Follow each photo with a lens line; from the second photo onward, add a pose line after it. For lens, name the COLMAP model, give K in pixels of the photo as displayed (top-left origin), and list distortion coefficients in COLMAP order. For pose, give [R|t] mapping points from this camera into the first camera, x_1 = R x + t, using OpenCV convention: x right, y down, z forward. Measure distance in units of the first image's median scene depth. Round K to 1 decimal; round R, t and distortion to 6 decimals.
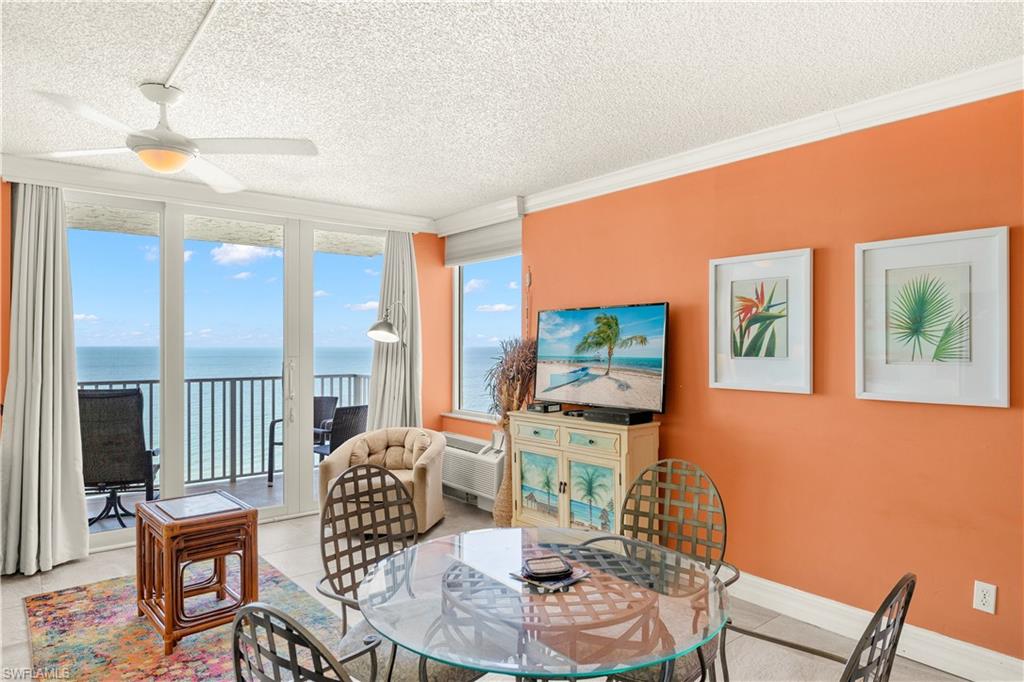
lens RADIAL K [[629.6, 0, 512.0], [0, 629.6, 341.0], [0, 0, 1]] dist [-0.000990, -0.000993]
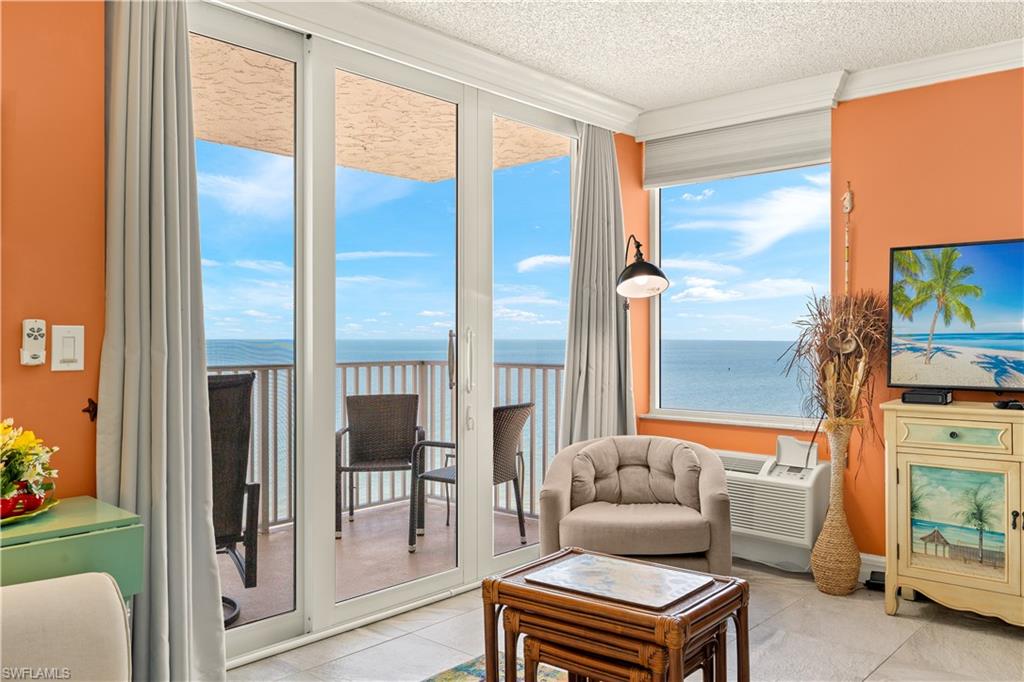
lens RADIAL K [[822.6, 0, 509.9], [0, 822.6, 334.5], [0, 0, 1]] dist [0.004788, 0.001540]
pose [[0.985161, 0.001598, 0.171624, -0.591415], [-0.001786, 0.999998, 0.000939, 0.048908], [-0.171622, -0.001232, 0.985162, 0.287852]]
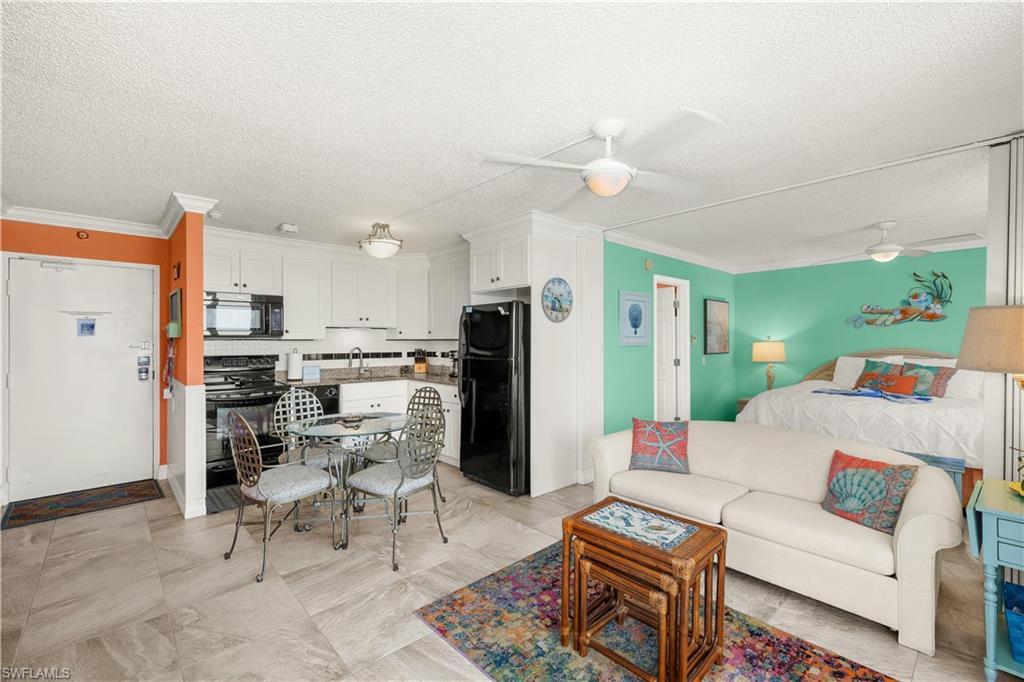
lens RADIAL K [[433.2, 0, 510.2], [0, 433.2, 336.9], [0, 0, 1]] dist [0.002457, 0.000268]
pose [[-0.997607, 0.000414, -0.069141, -0.231648], [0.000826, 0.999982, -0.005921, 0.004507], [0.069137, -0.005964, -0.997589, 1.338748]]
